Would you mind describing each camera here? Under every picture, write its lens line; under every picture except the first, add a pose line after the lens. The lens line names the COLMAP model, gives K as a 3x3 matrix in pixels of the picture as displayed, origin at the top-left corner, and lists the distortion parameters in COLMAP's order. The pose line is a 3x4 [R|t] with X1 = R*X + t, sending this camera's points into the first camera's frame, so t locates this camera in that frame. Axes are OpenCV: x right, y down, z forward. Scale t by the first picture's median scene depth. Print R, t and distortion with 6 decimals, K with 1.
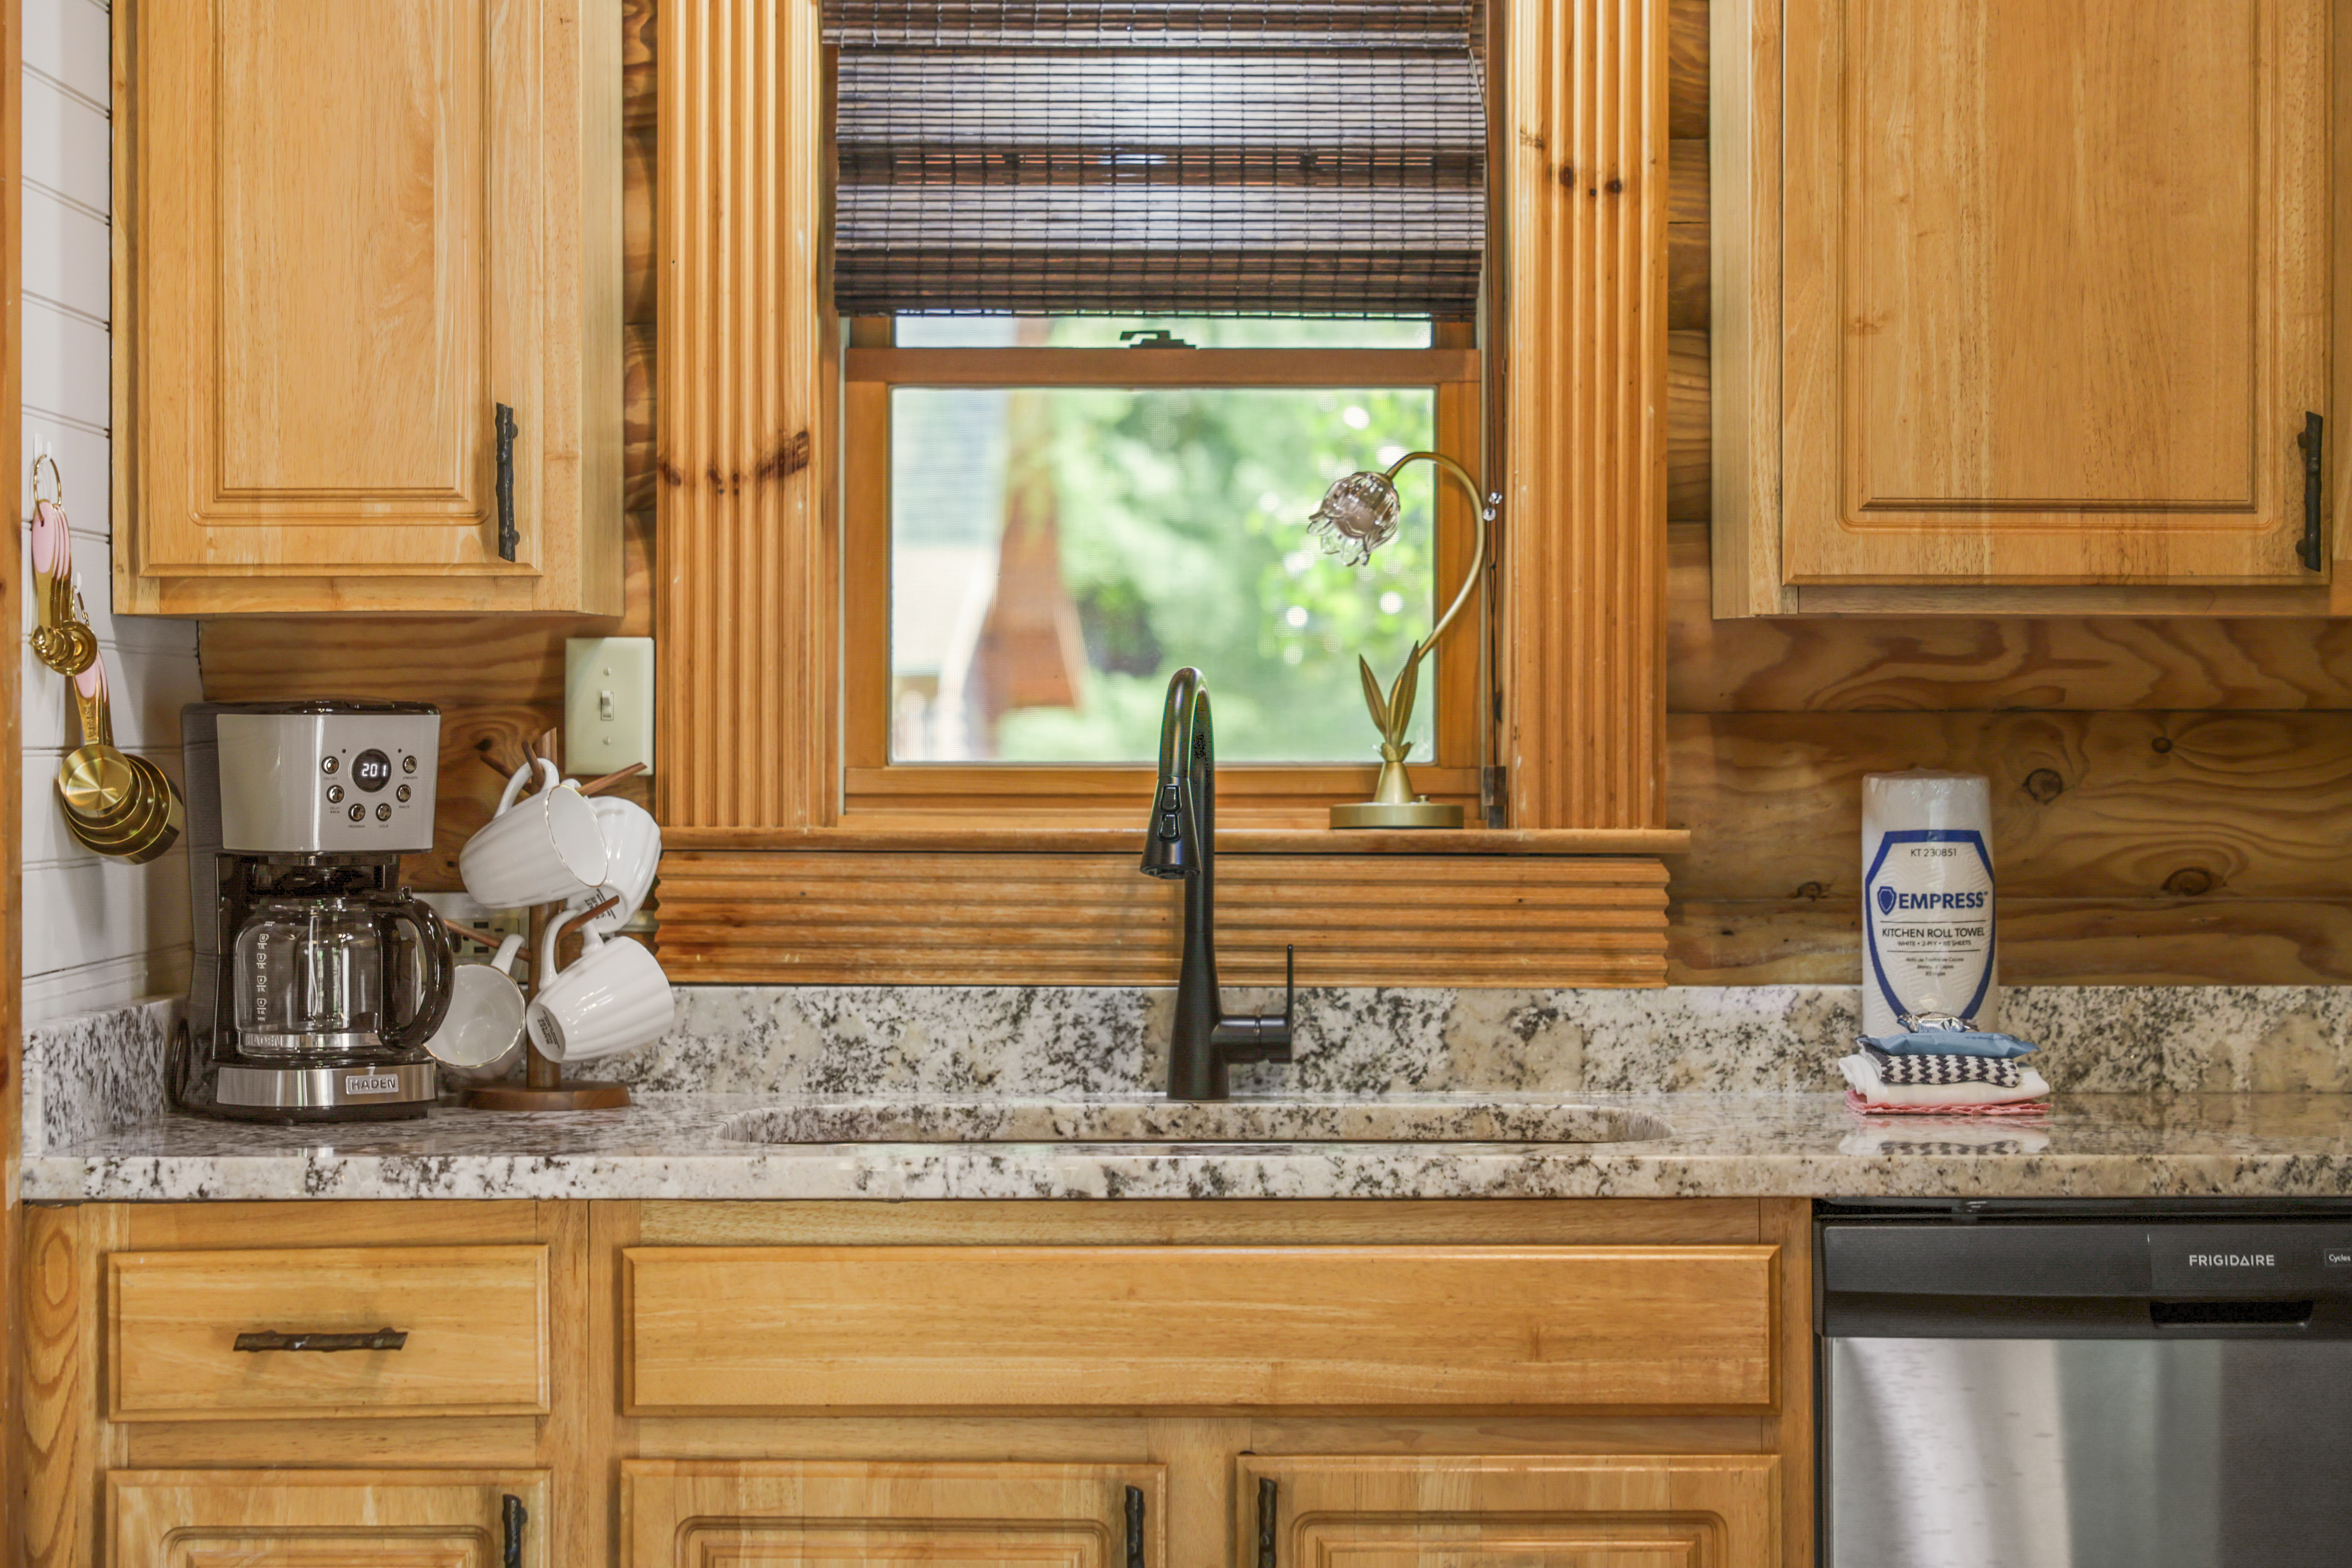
lens RADIAL K [[4564.7, 0, 1179.8], [0, 4564.7, 662.0], [0, 0, 1]] dist [-0.012040, 0.059148]
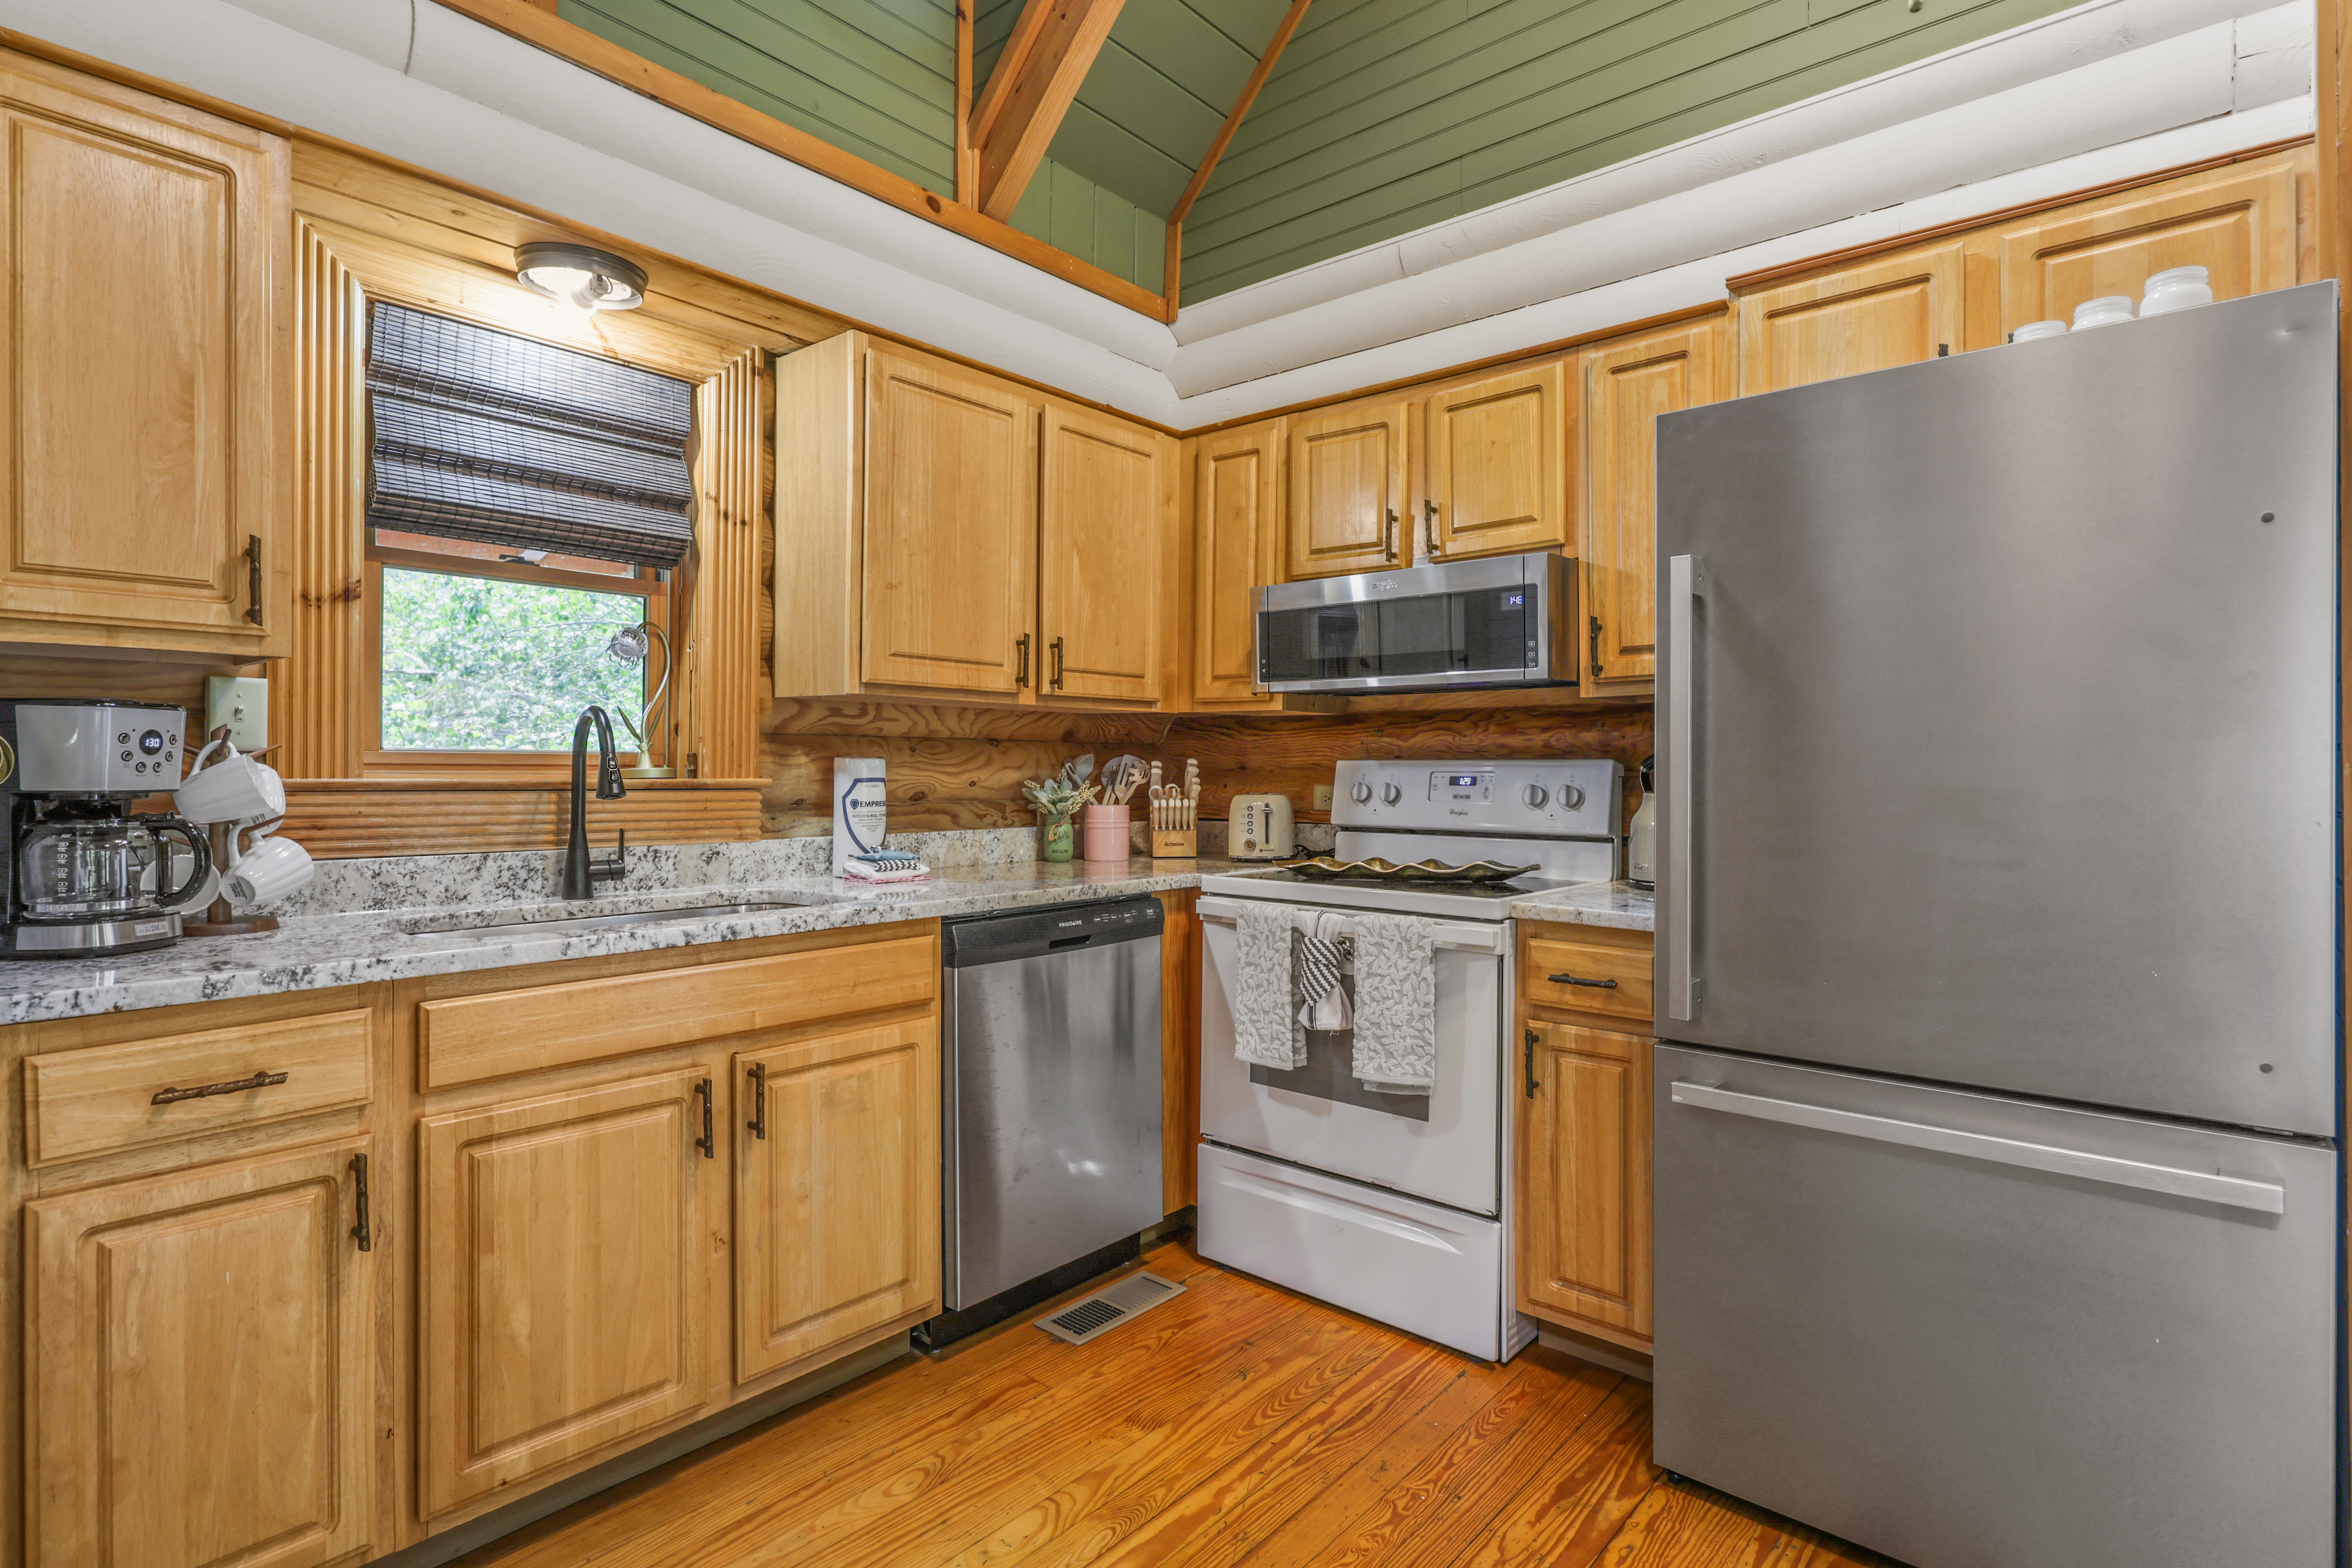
lens RADIAL K [[1168.3, 0, 1174.6], [0, 1168.3, 777.2], [0, 0, 1]] dist [-0.001162, 0.000115]
pose [[0.651634, -0.002118, 0.758531, -0.241777], [-0.013386, 0.999808, 0.014291, 0.023806], [-0.758415, -0.019466, 0.651481, 0.406162]]
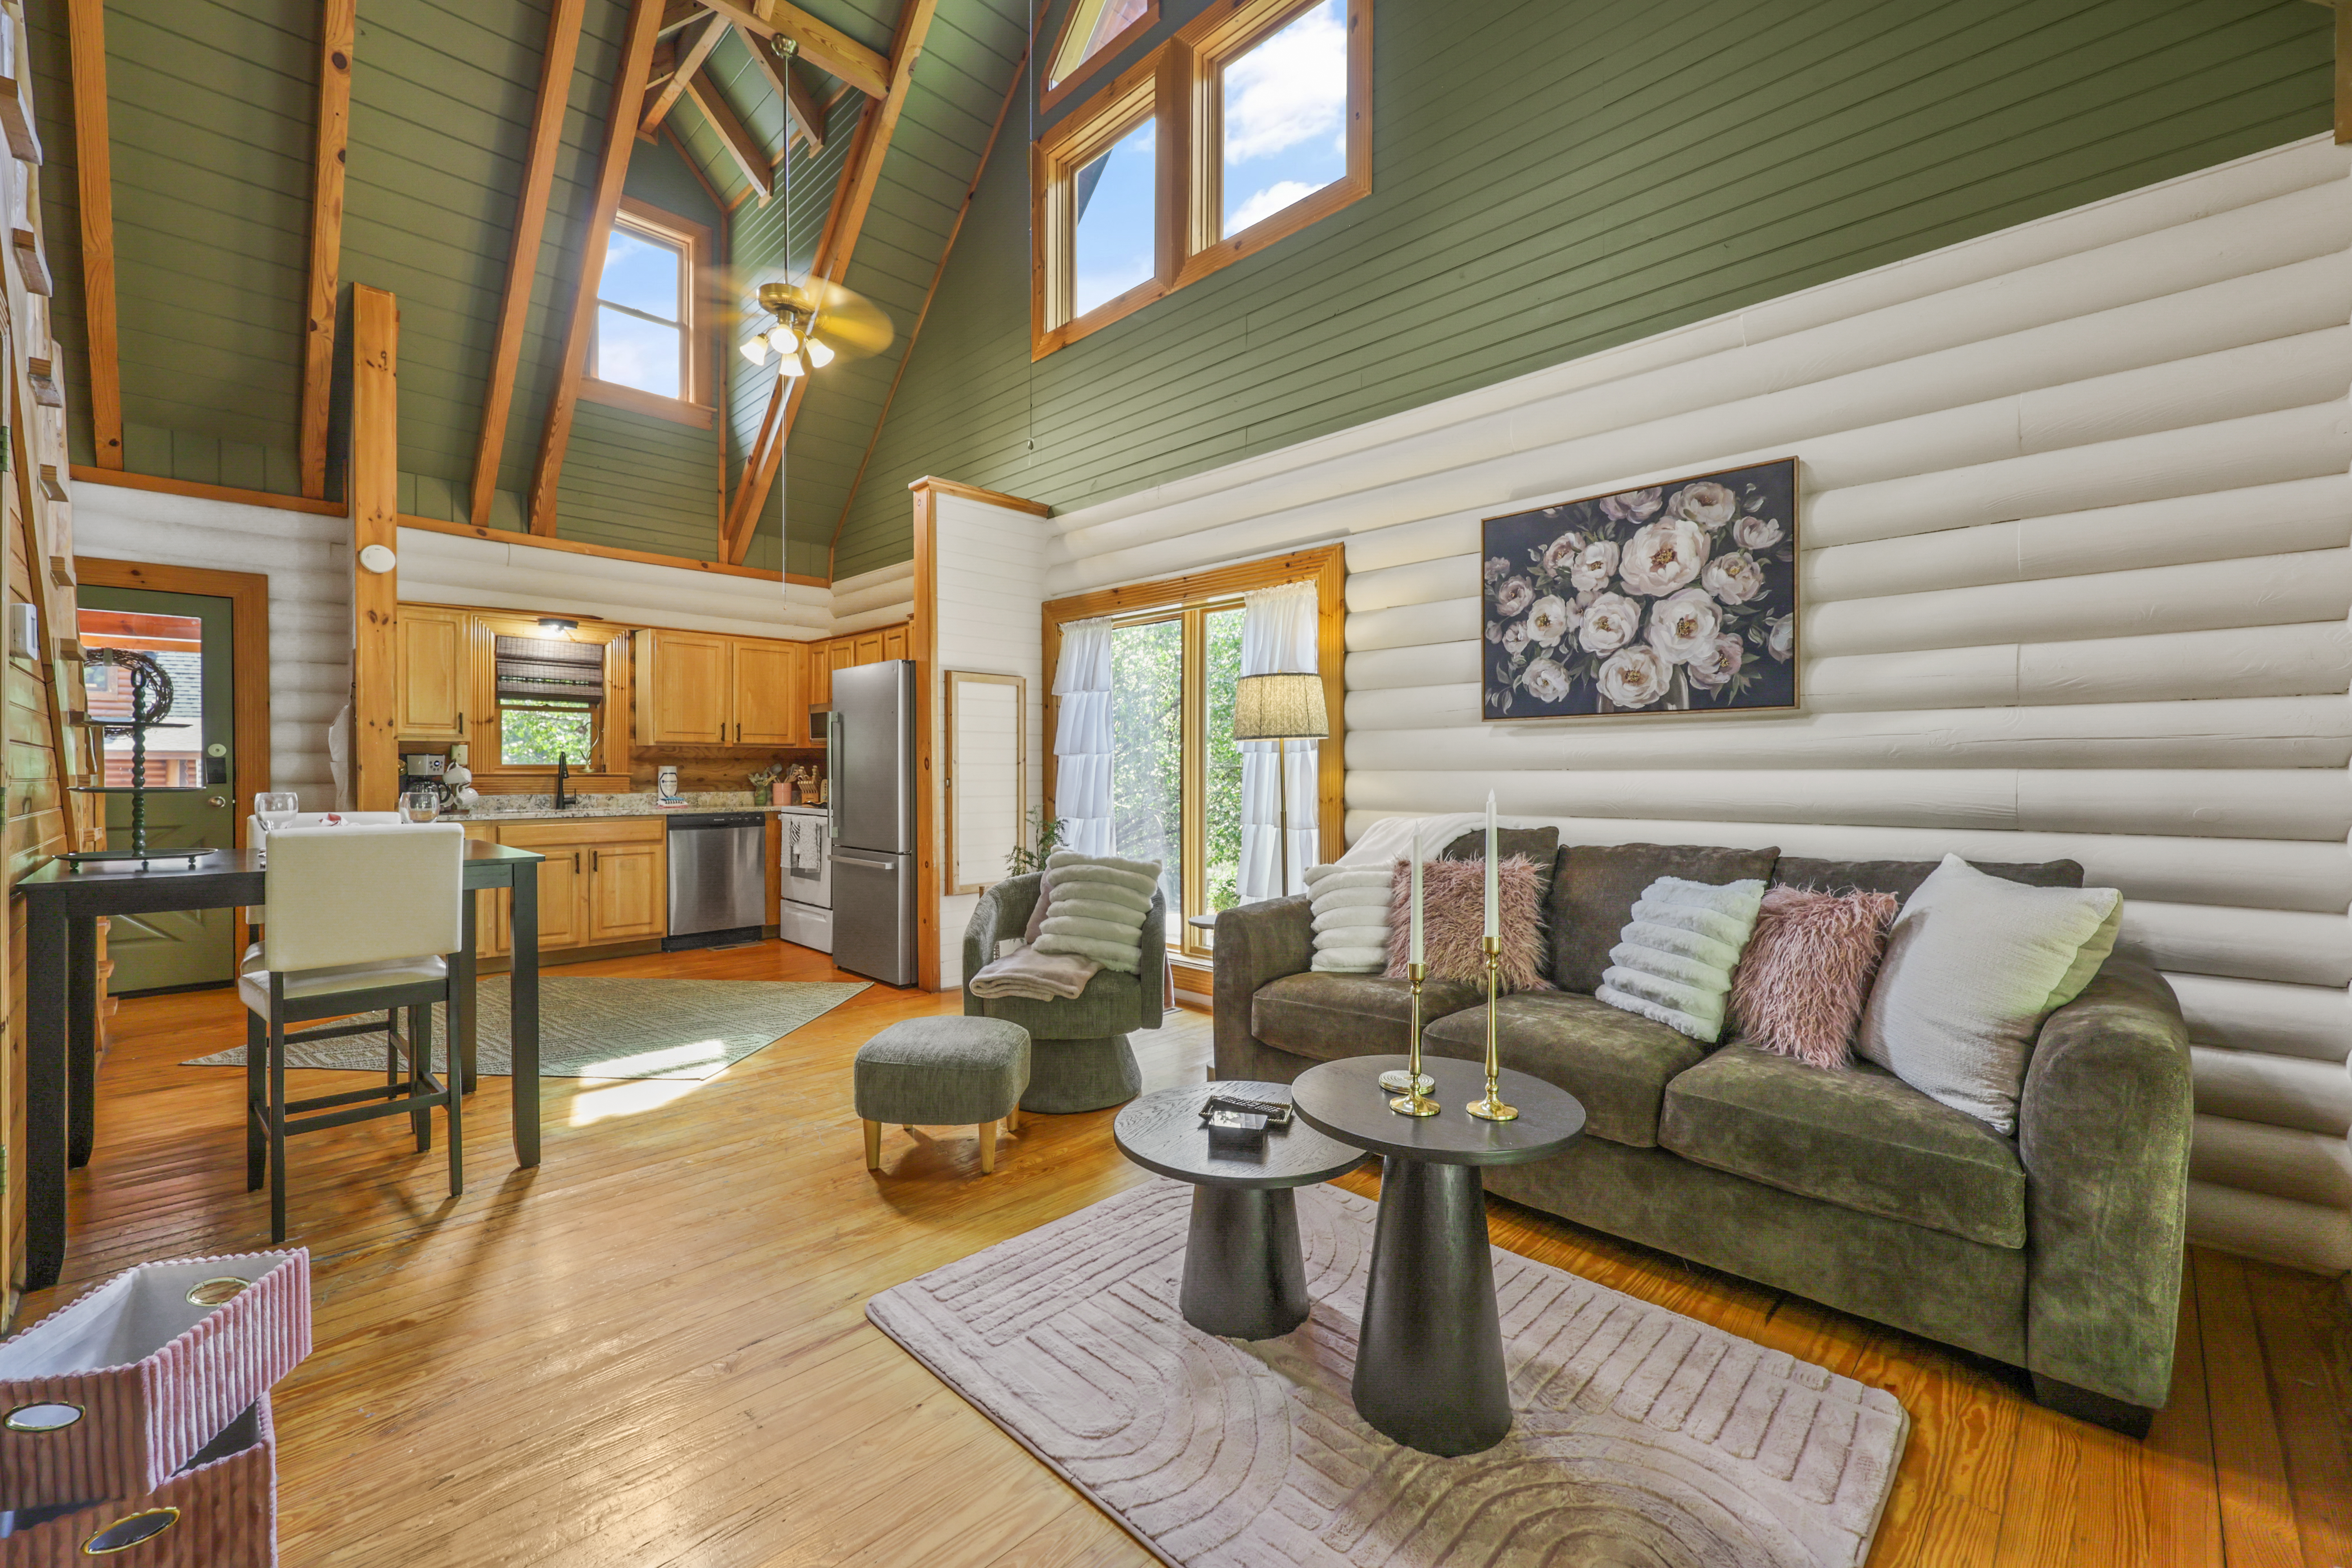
lens RADIAL K [[964.3, 0, 1176.0], [0, 964.3, 784.0], [0, 0, 1]] dist [-0.000406, 0.000001]
pose [[0.703877, -0.008630, 0.710270, -0.404490], [-0.011290, 0.999664, 0.023335, 0.007217], [-0.710233, -0.024444, 0.703543, -0.804966]]
